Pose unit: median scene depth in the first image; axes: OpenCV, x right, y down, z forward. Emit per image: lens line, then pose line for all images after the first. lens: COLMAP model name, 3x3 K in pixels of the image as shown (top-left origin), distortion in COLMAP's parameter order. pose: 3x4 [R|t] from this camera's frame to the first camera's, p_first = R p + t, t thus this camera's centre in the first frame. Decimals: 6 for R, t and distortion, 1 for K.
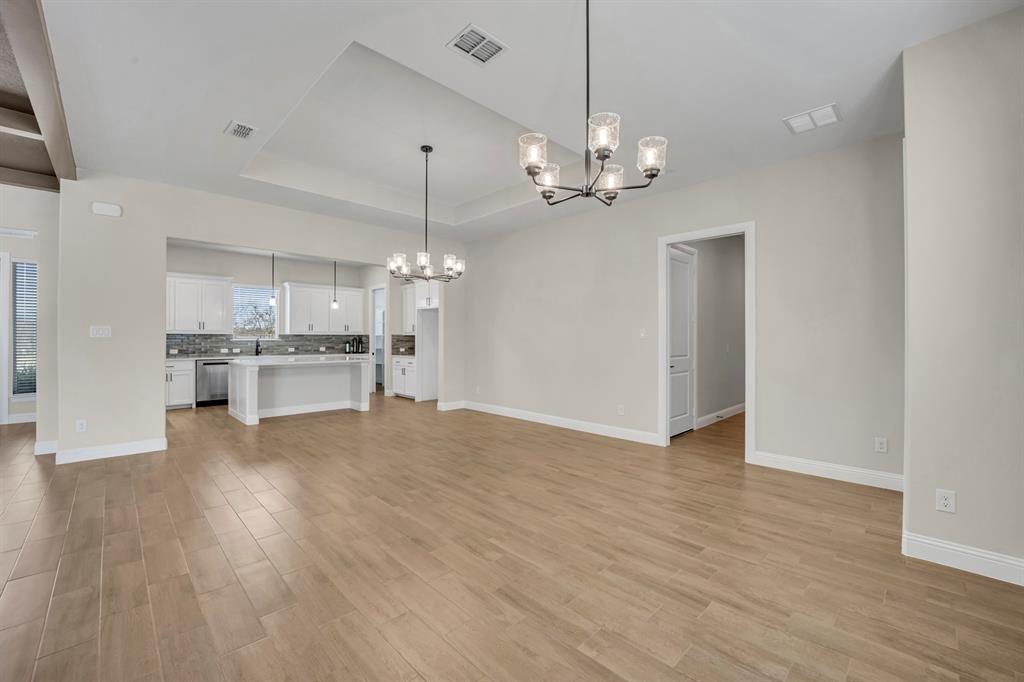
lens RADIAL K [[426.1, 0, 507.5], [0, 426.1, 339.6], [0, 0, 1]] dist [-0.022288, -0.000009]
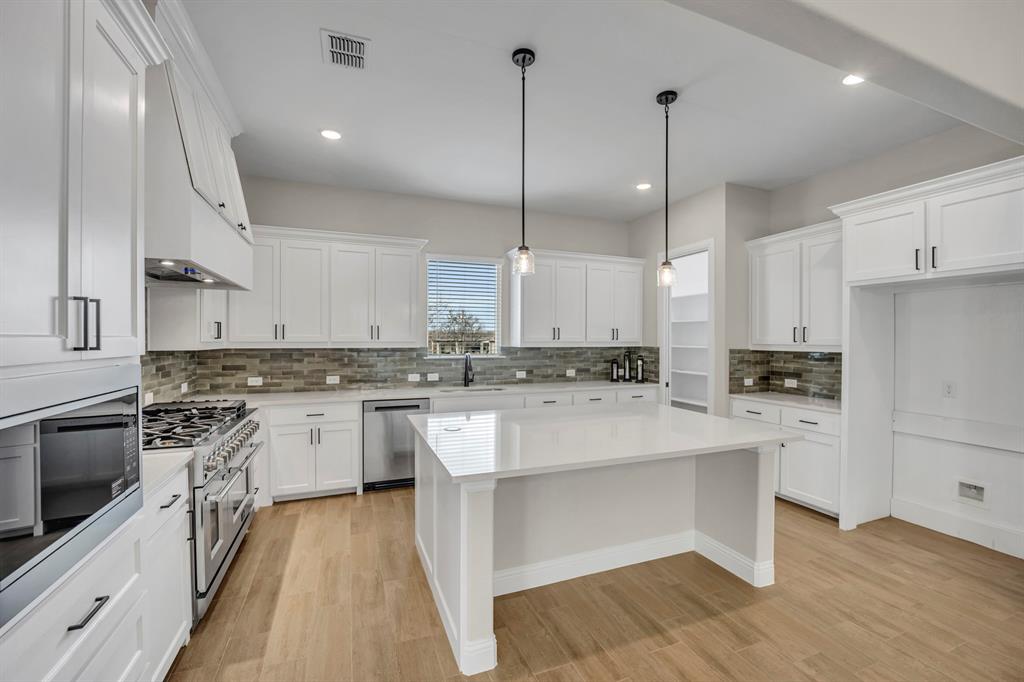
lens RADIAL K [[423.4, 0, 516.3], [0, 423.4, 338.5], [0, 0, 1]] dist [-0.021703, 0.000178]
pose [[0.928403, -0.000052, -0.371574, -0.317123], [-0.001881, 0.999987, -0.004840, -0.020419], [0.371569, 0.005192, 0.928391, 0.496983]]
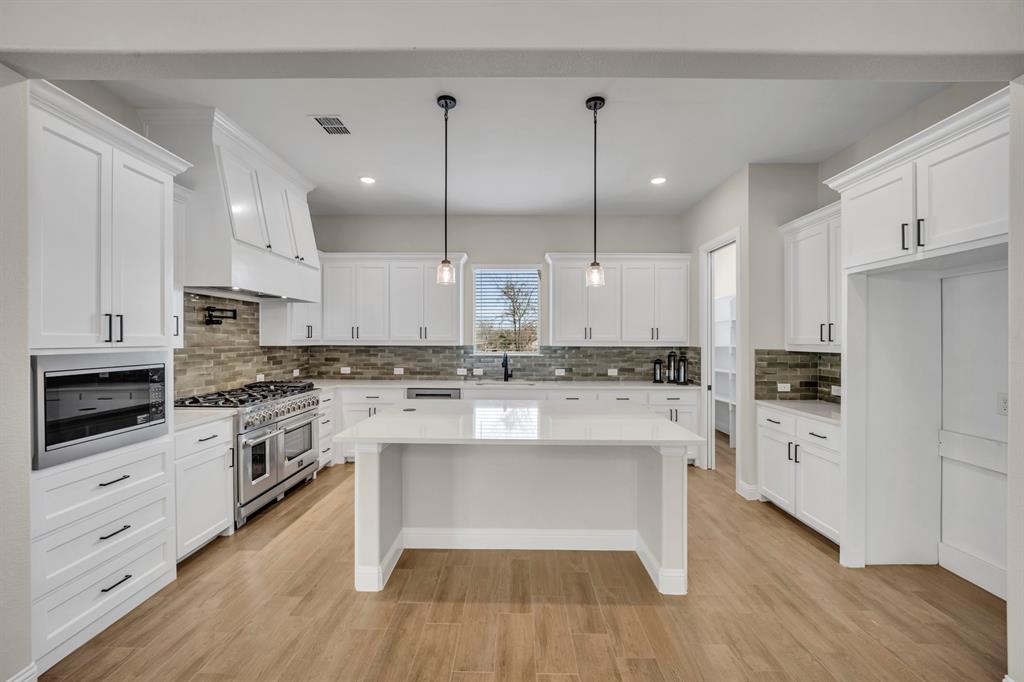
lens RADIAL K [[417.5, 0, 510.9], [0, 417.5, 338.1], [0, 0, 1]] dist [-0.020119, 0.000278]
pose [[0.715198, -0.001623, -0.698920, -0.162300], [-0.004309, 0.999968, -0.006731, -0.018840], [0.698908, 0.007826, 0.715168, 0.553123]]
